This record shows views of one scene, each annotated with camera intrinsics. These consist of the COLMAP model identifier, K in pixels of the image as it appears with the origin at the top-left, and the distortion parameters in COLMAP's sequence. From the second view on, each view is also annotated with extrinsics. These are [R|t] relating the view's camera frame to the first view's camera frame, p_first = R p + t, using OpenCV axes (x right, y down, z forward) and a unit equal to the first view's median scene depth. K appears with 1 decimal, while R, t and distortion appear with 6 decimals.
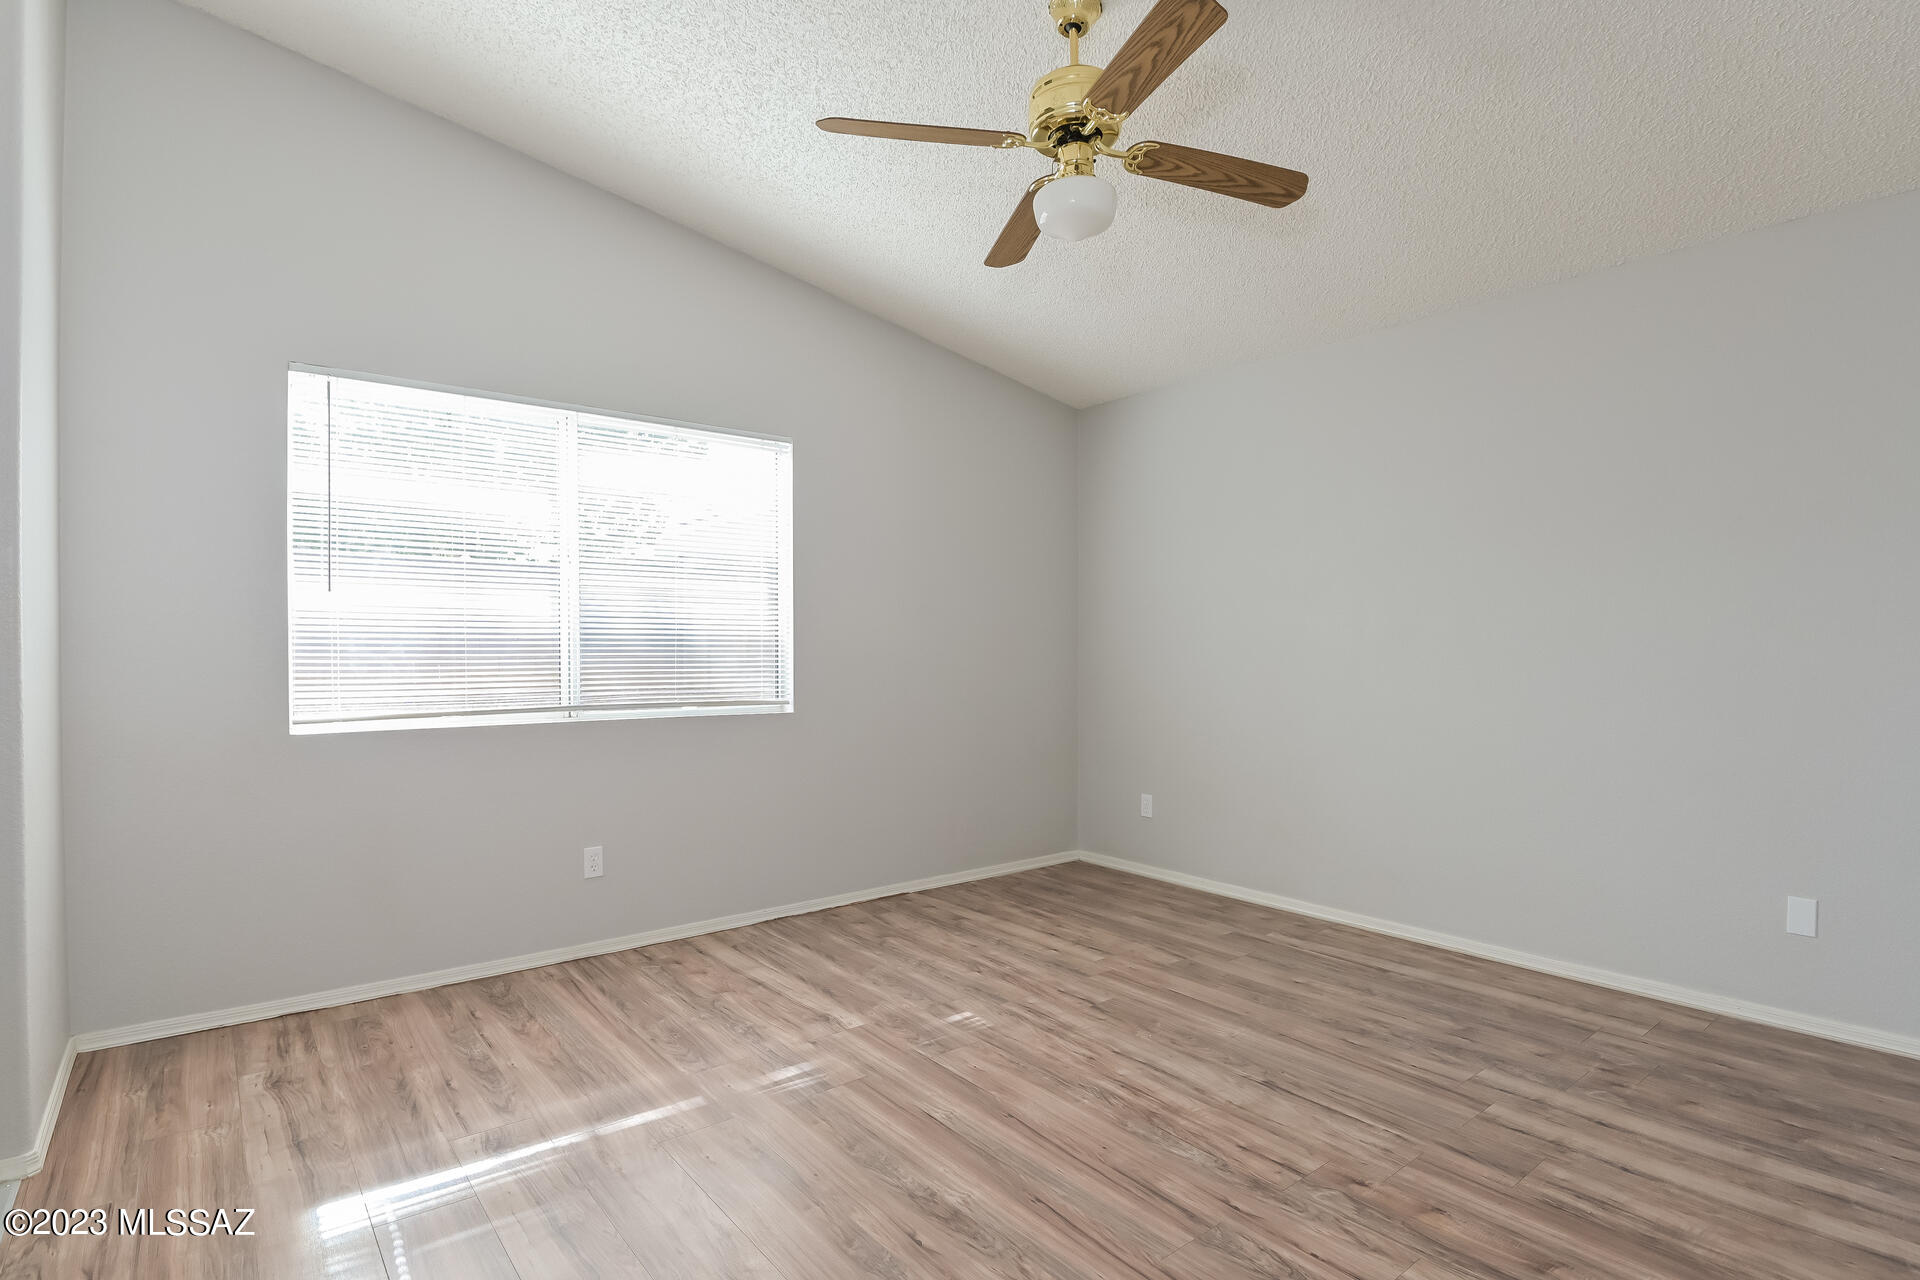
lens RADIAL K [[927.9, 0, 955.3], [0, 927.9, 644.0], [0, 0, 1]] dist [-0.013931, -0.000218]
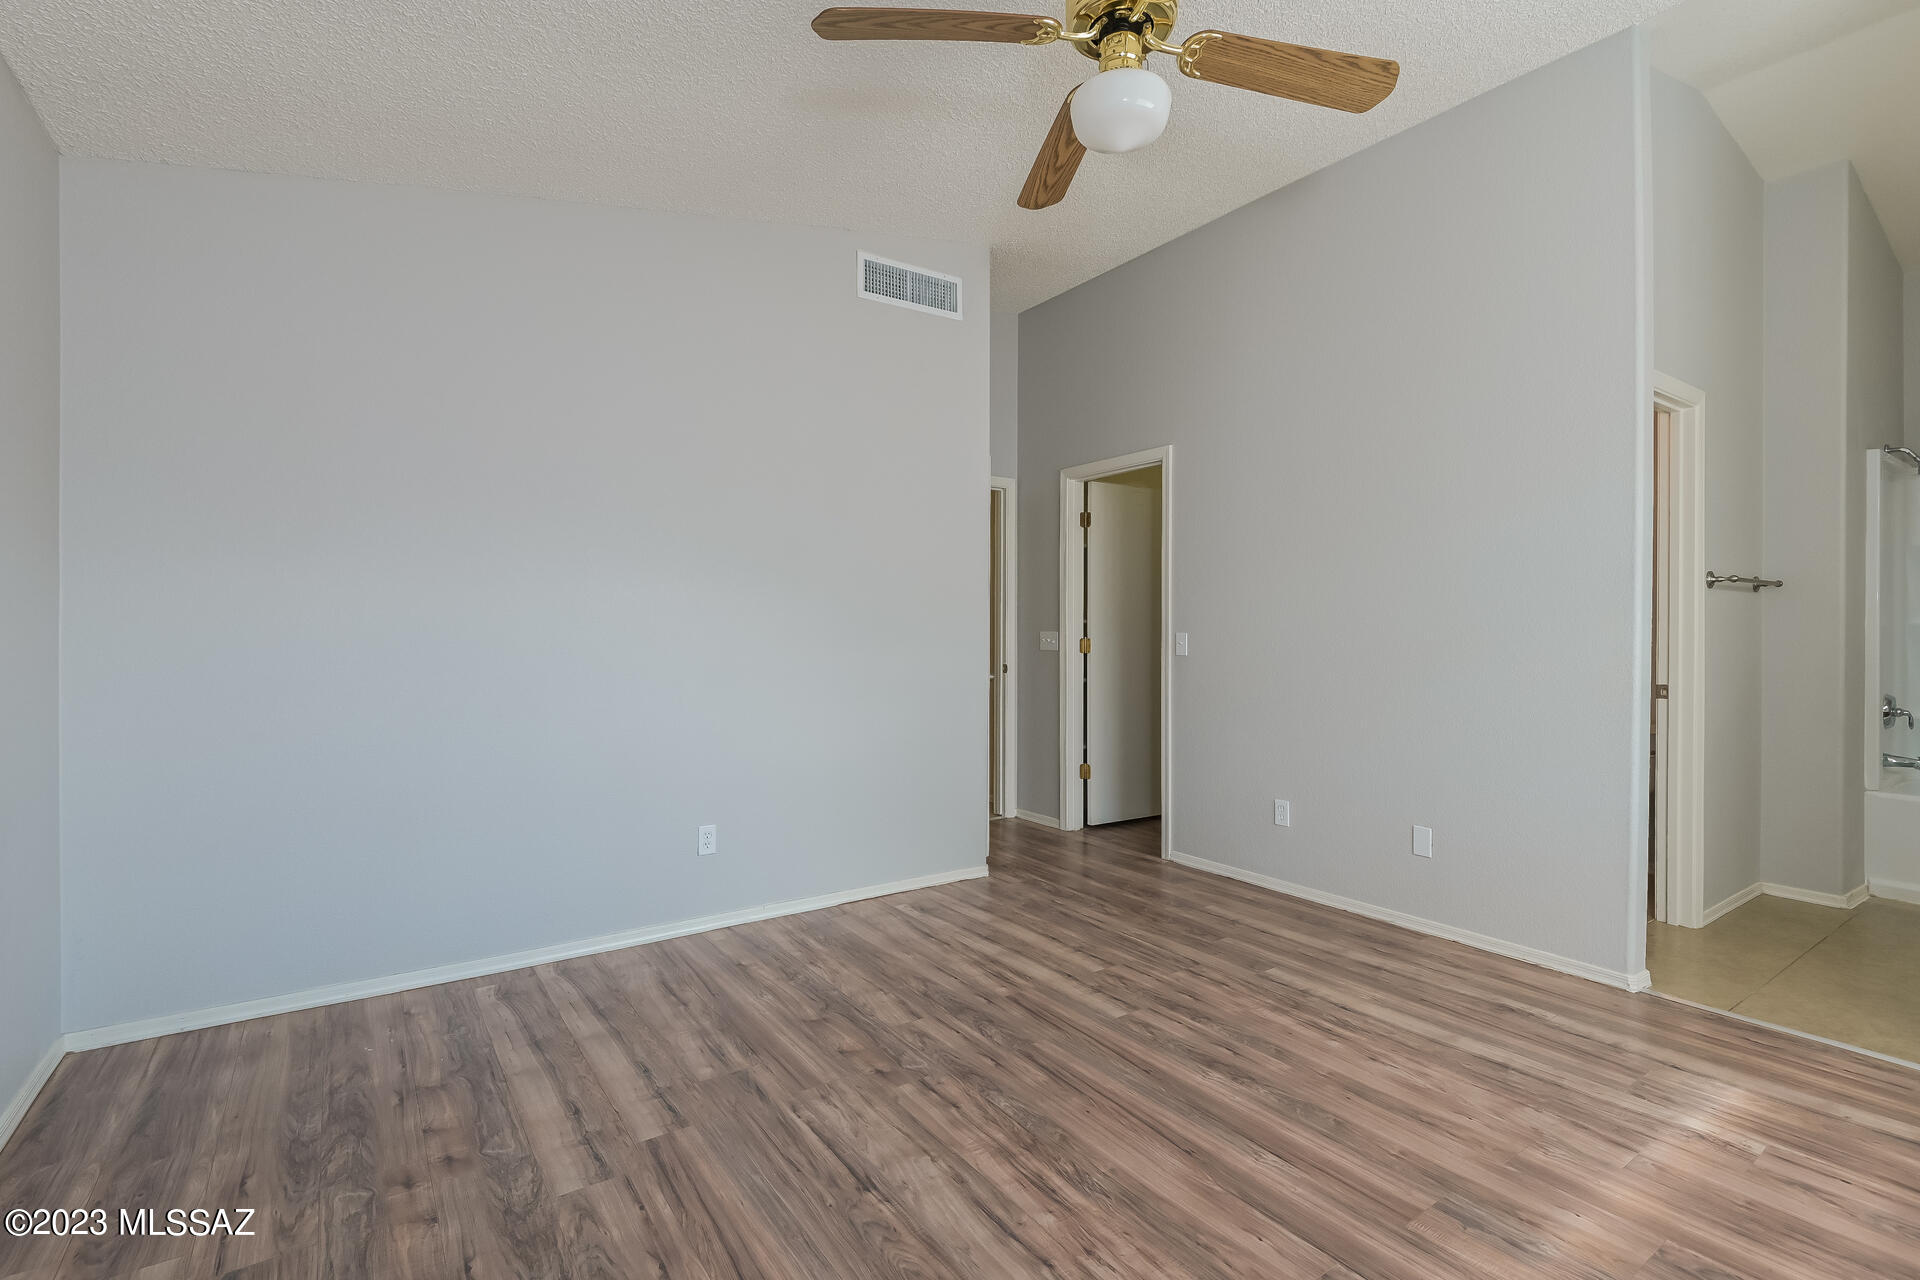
lens RADIAL K [[951.0, 0, 959.6], [0, 951.0, 640.8], [0, 0, 1]] dist [-0.002061, -0.001100]
pose [[-0.998956, -0.003943, 0.045503, 0.256235], [-0.003591, 0.999963, 0.007815, 0.008919], [-0.045532, 0.007643, -0.998934, 2.047452]]
